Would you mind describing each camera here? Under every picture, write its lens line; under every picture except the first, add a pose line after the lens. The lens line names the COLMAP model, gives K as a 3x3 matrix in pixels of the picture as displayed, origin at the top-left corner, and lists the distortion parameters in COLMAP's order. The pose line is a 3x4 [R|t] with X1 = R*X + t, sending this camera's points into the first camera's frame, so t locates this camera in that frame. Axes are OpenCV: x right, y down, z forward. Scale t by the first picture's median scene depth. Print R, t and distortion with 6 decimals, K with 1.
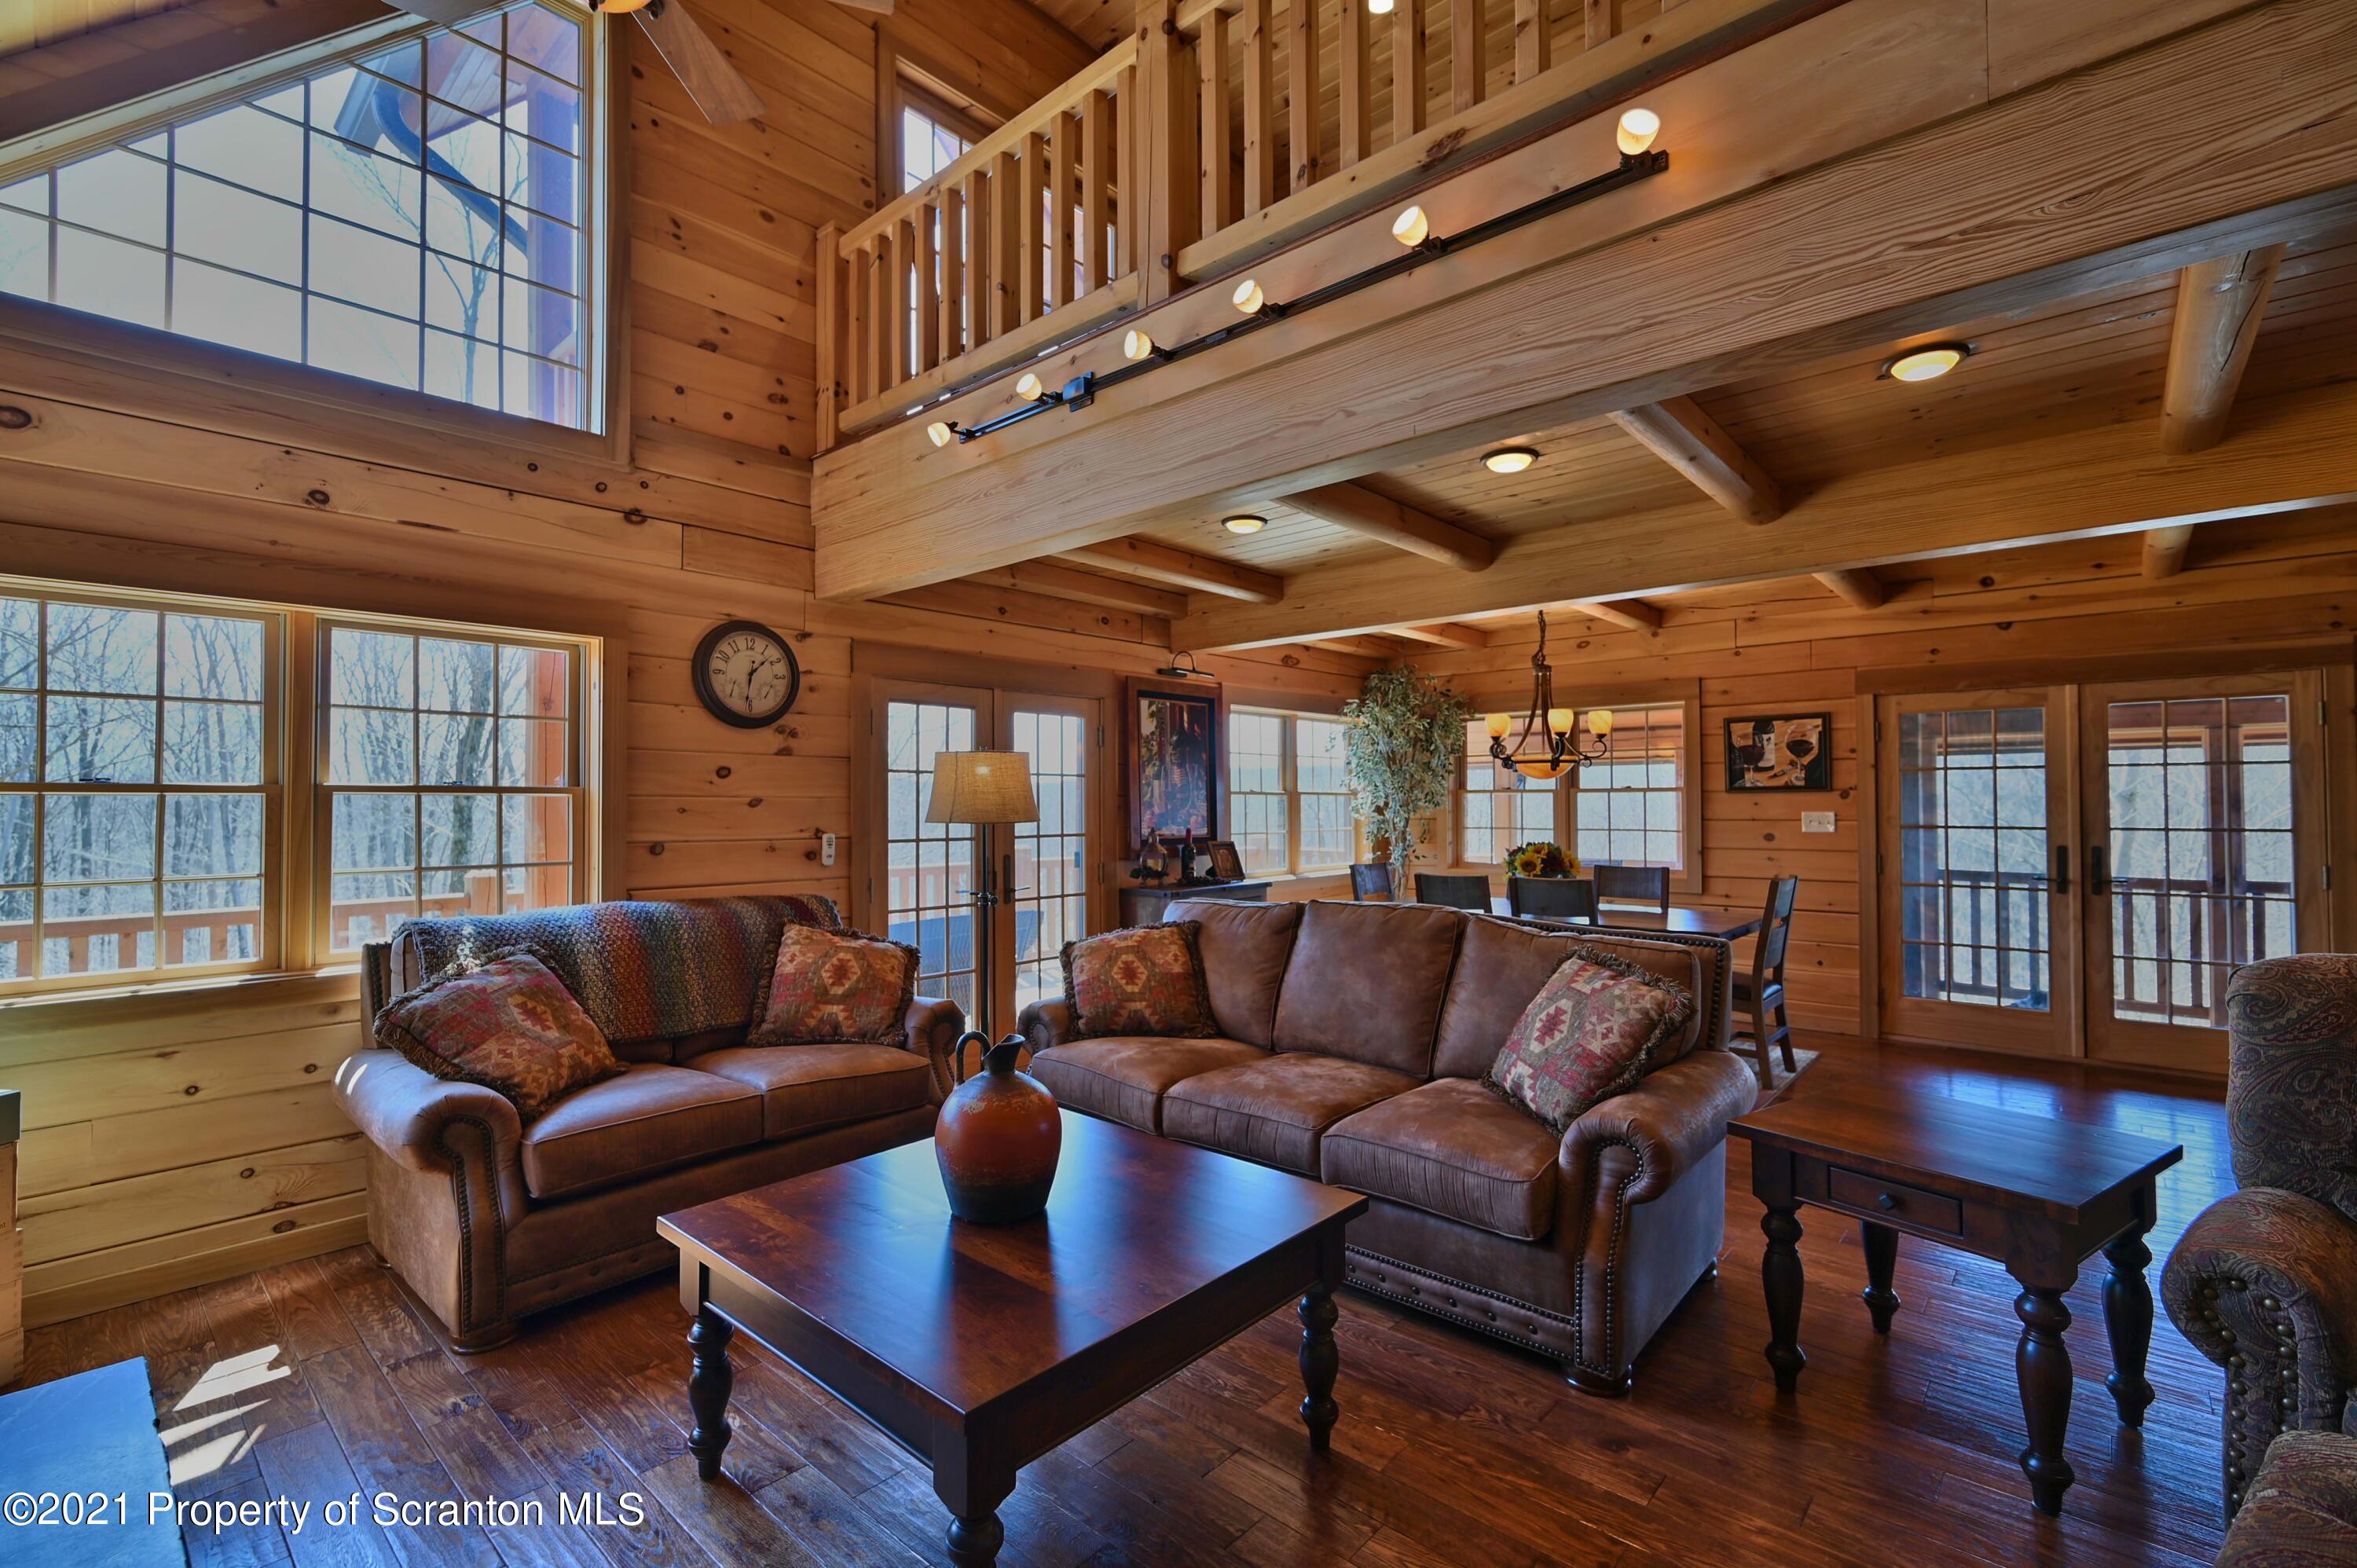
lens RADIAL K [[1029.7, 0, 1195.7], [0, 1029.7, 782.9], [0, 0, 1]] dist [0.001991, 0.000245]
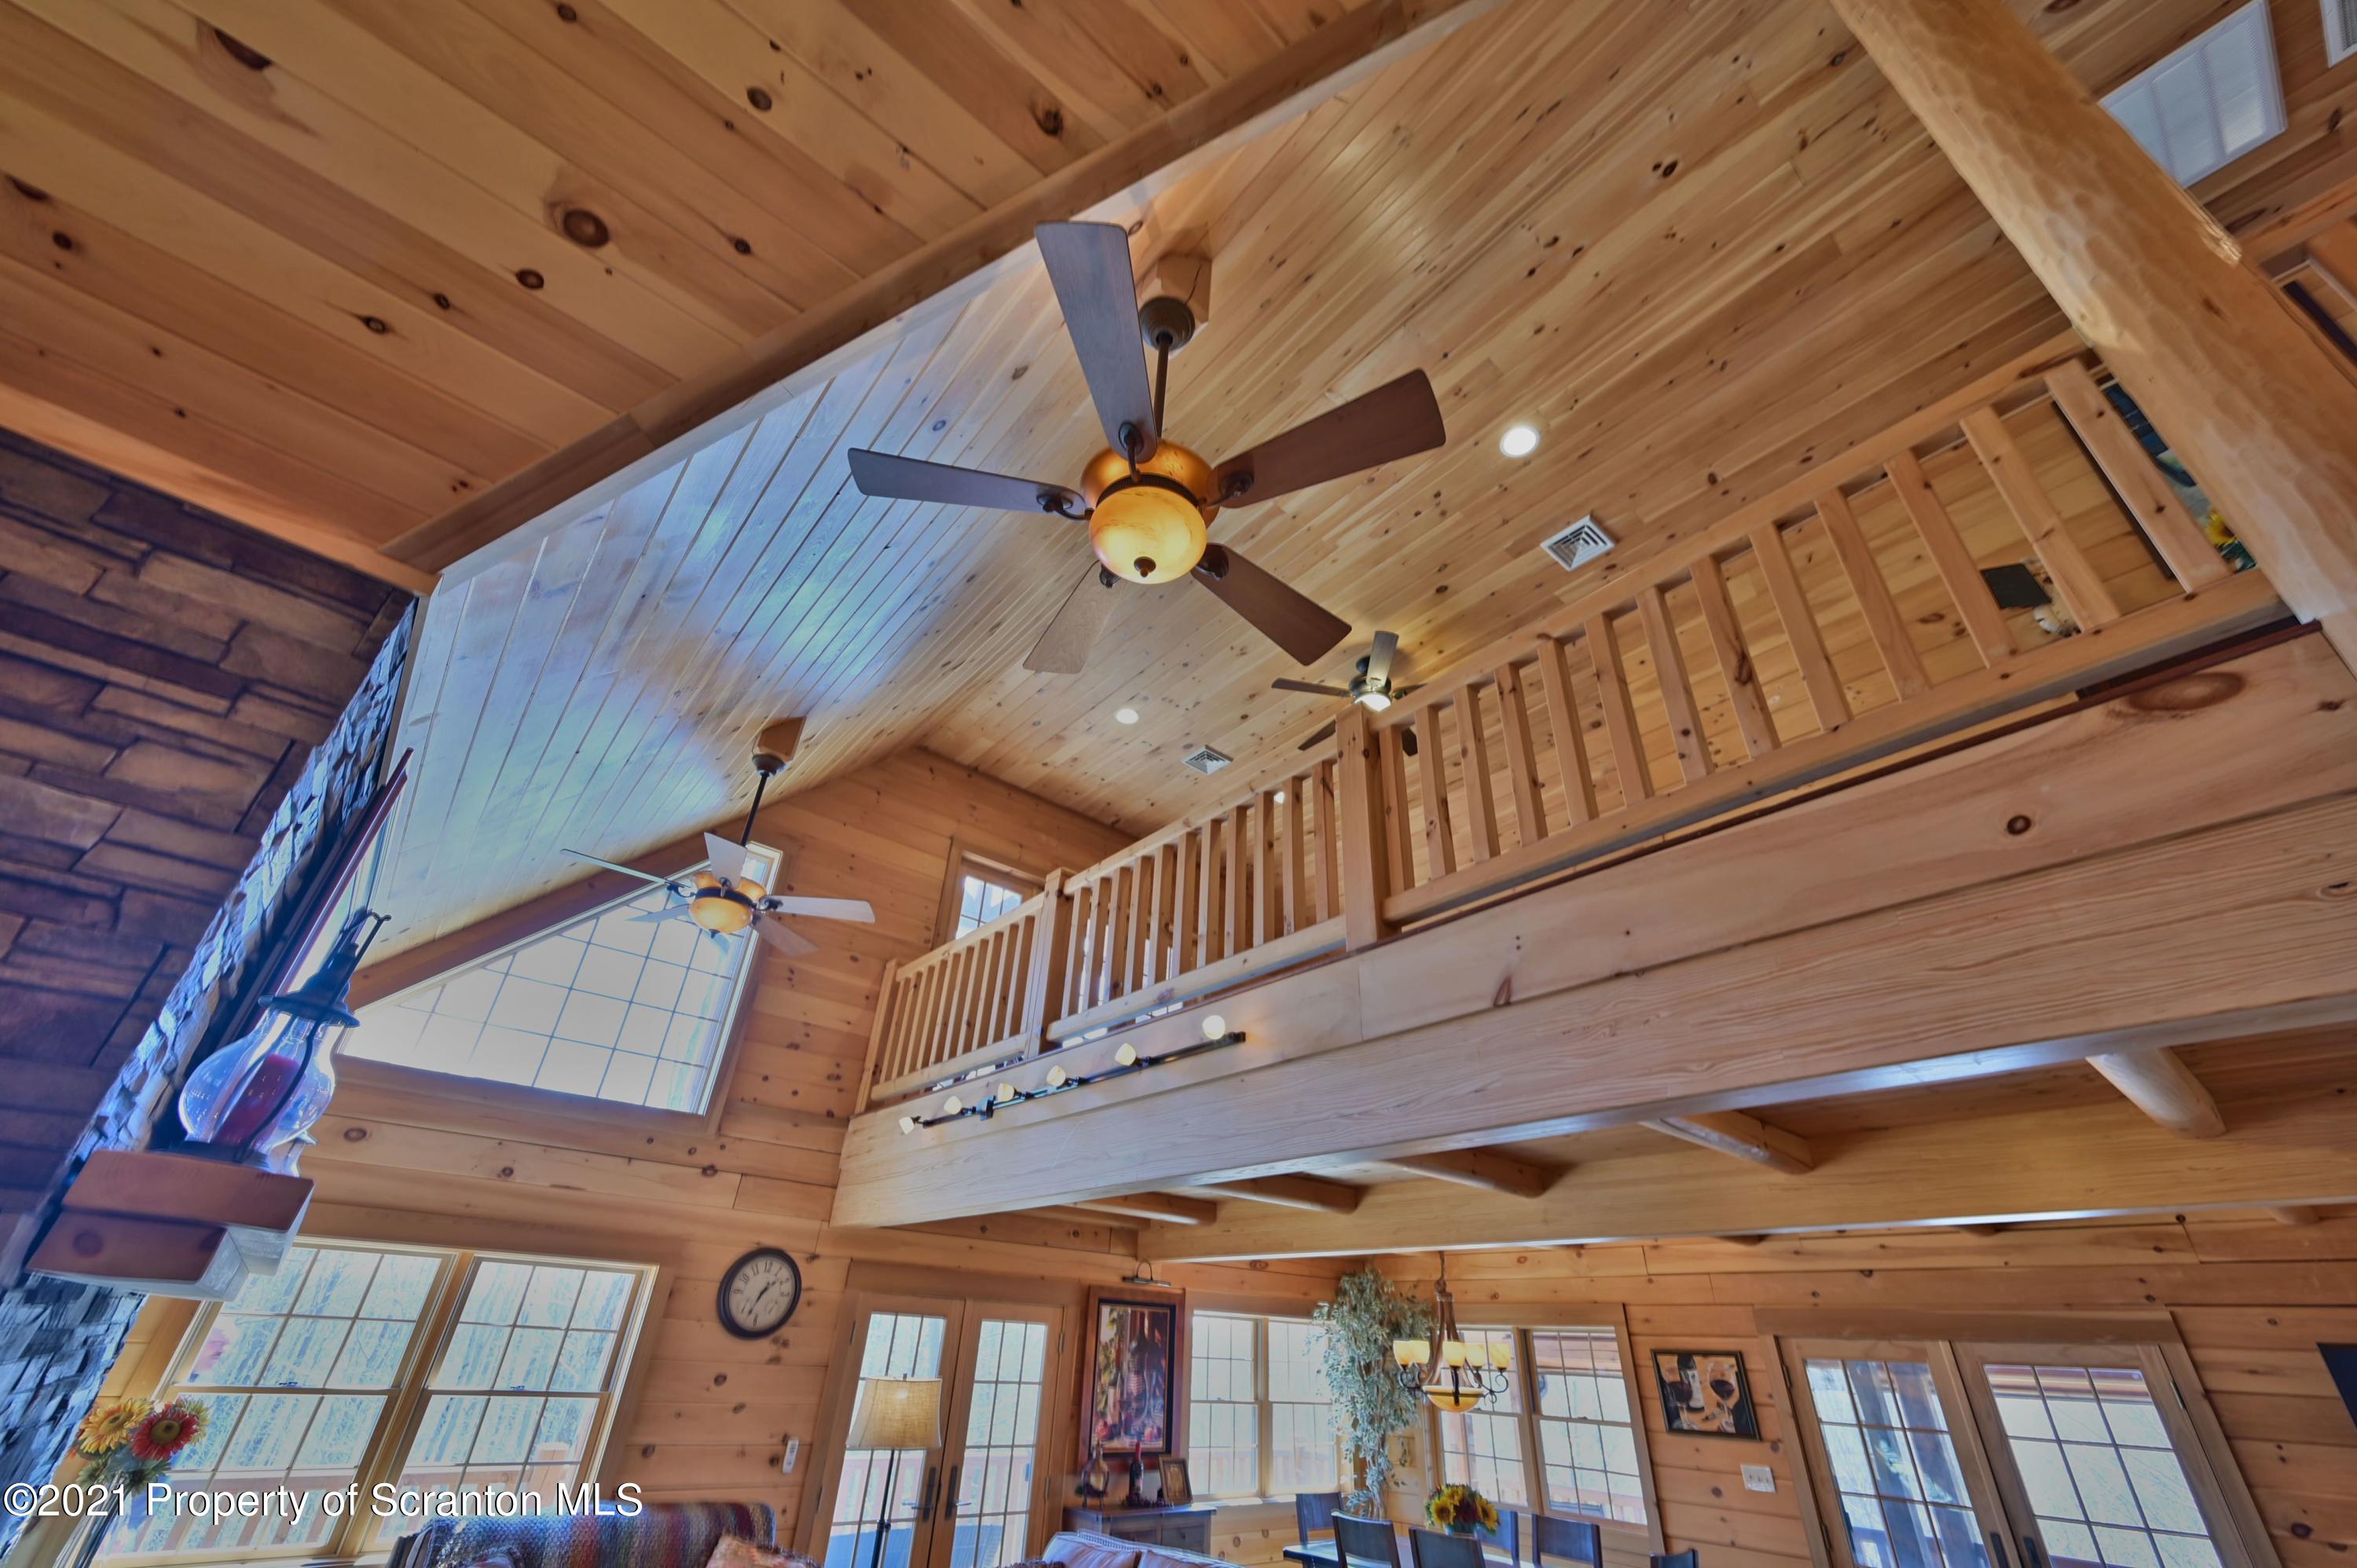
lens RADIAL K [[933.1, 0, 1182.8], [0, 933.1, 787.9], [0, 0, 1]] dist [-0.002433, 0.000707]
pose [[0.988496, -0.032948, -0.147617, 0.304666], [-0.045804, 0.864940, -0.499781, -0.093445], [0.144146, 0.500793, 0.853480, -0.274257]]
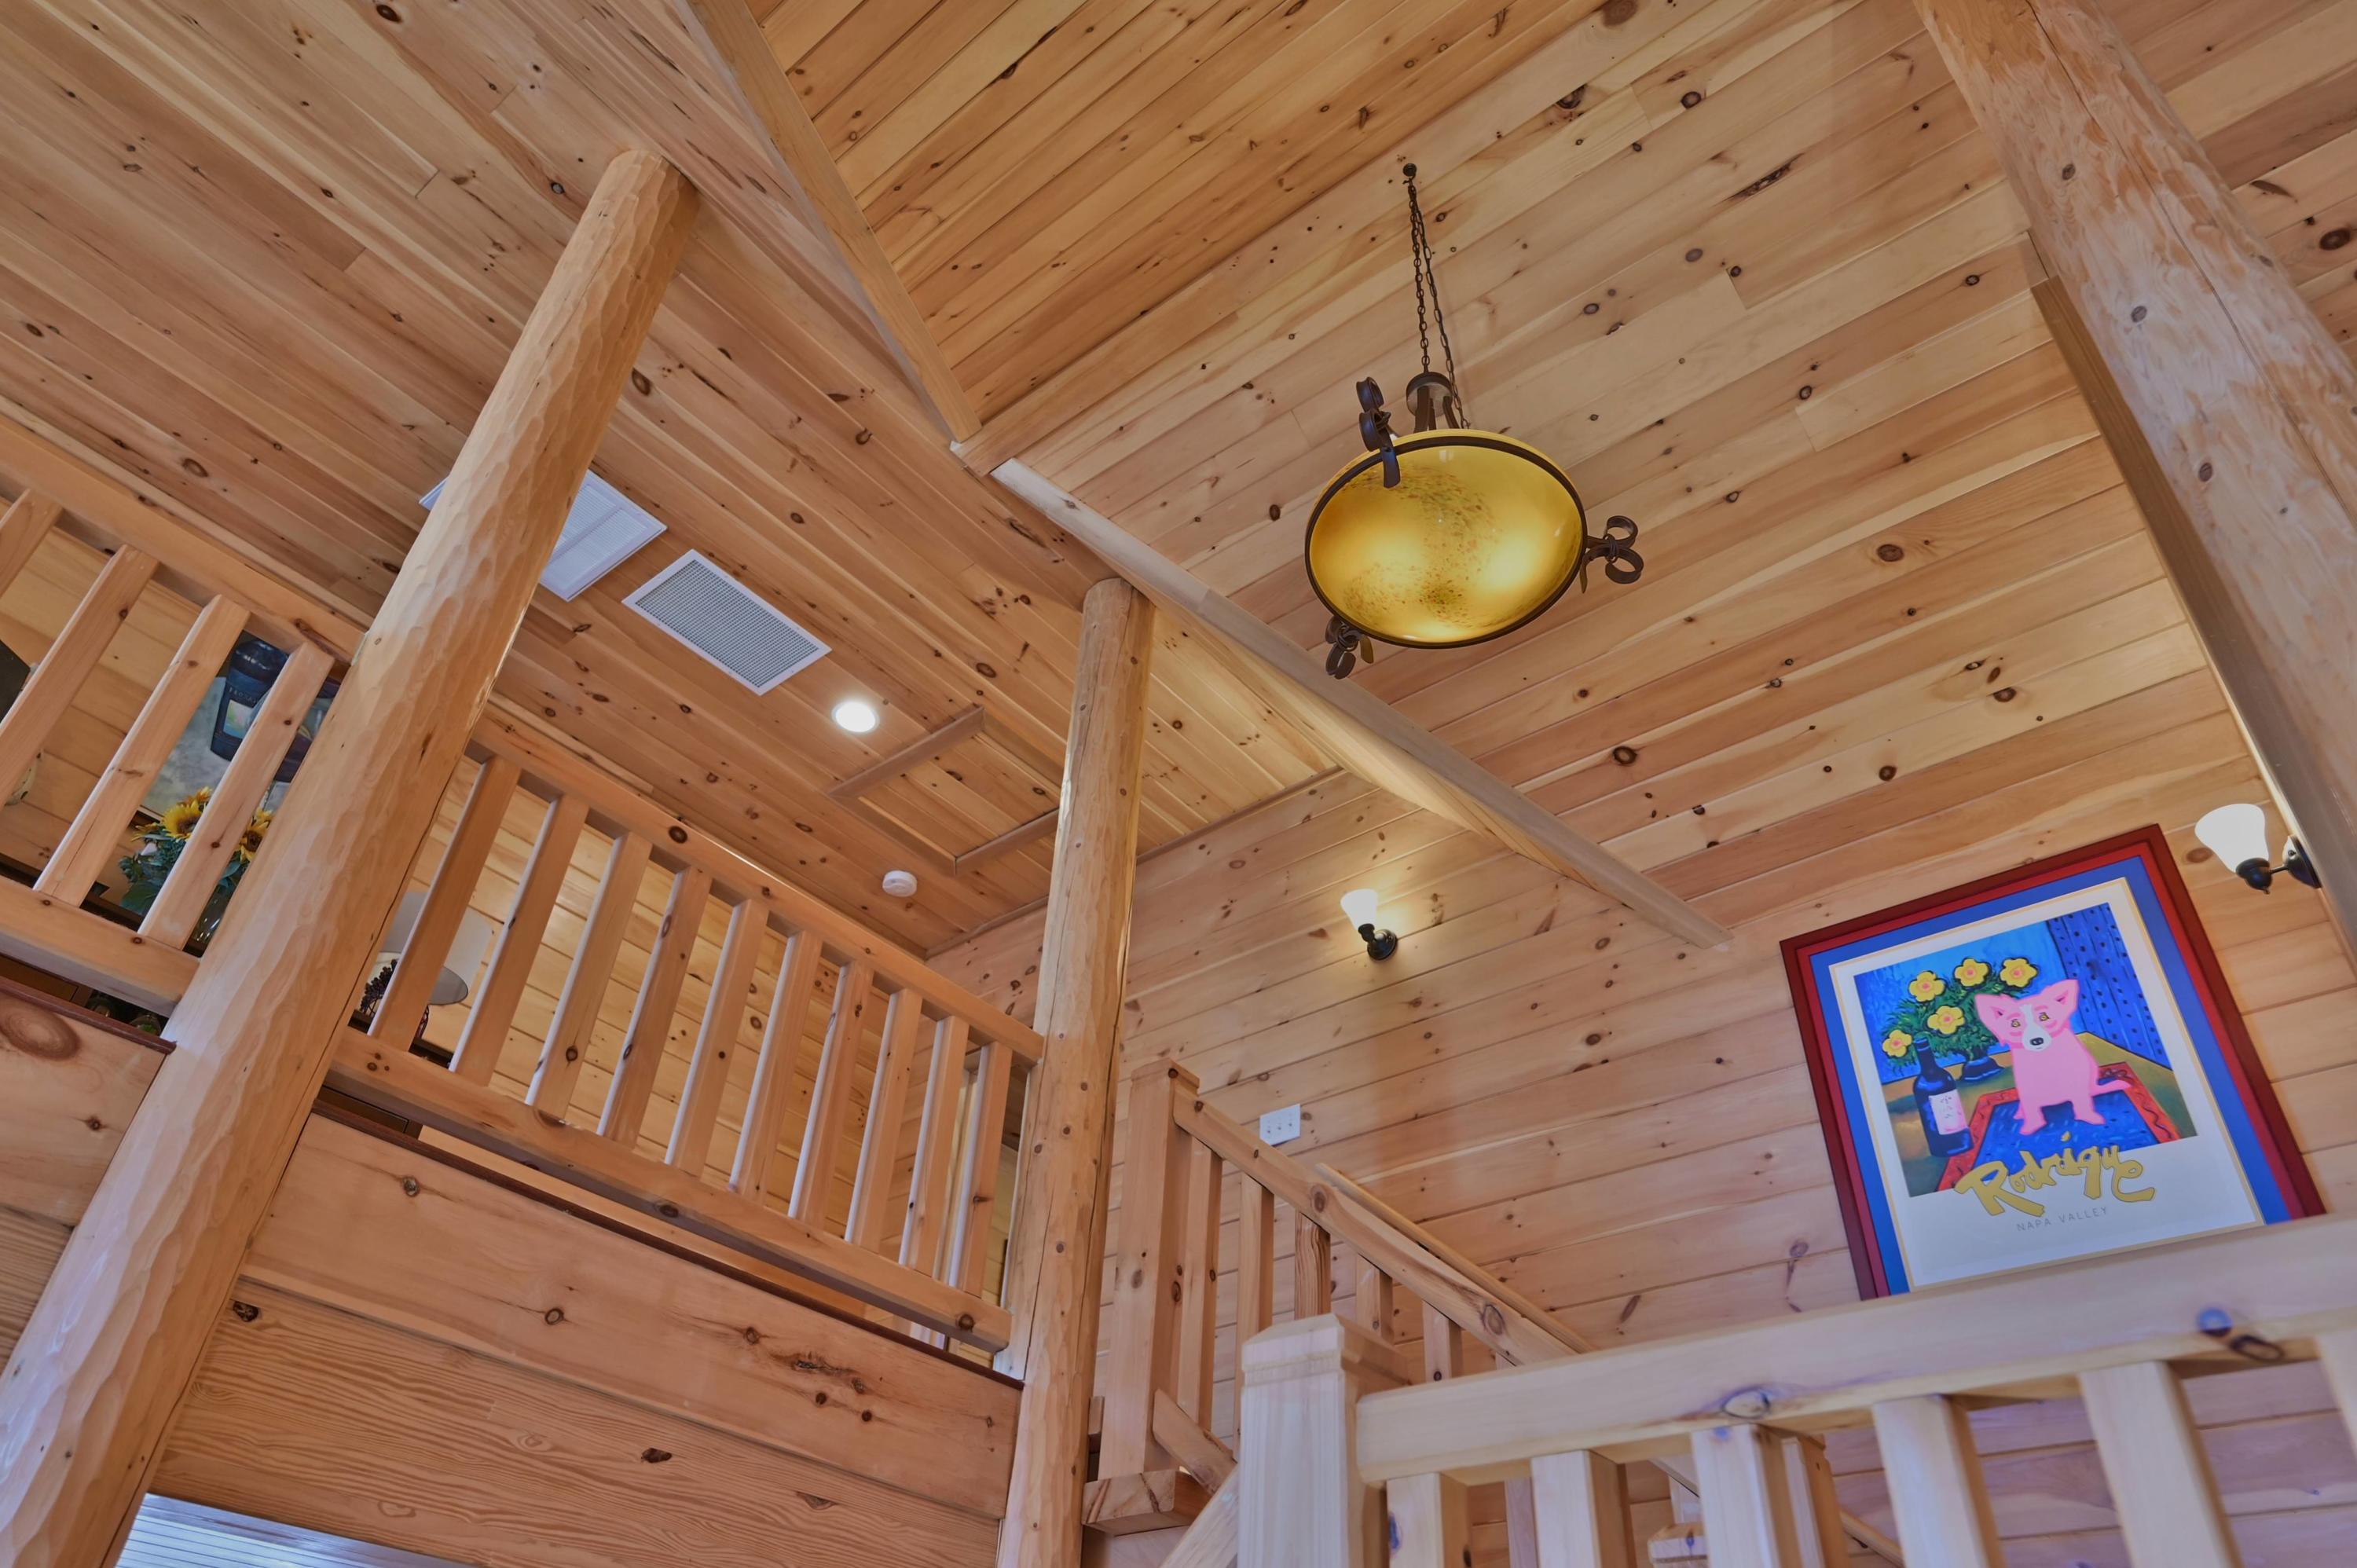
lens RADIAL K [[1541.6, 0, 1183.2], [0, 1541.6, 782.4], [0, 0, 1]] dist [0.007990, -0.001046]
pose [[-0.037915, 0.623844, 0.780629, 0.177758], [-0.062716, 0.778165, -0.624921, -0.101213], [-0.997311, -0.072651, 0.009621, -0.293756]]
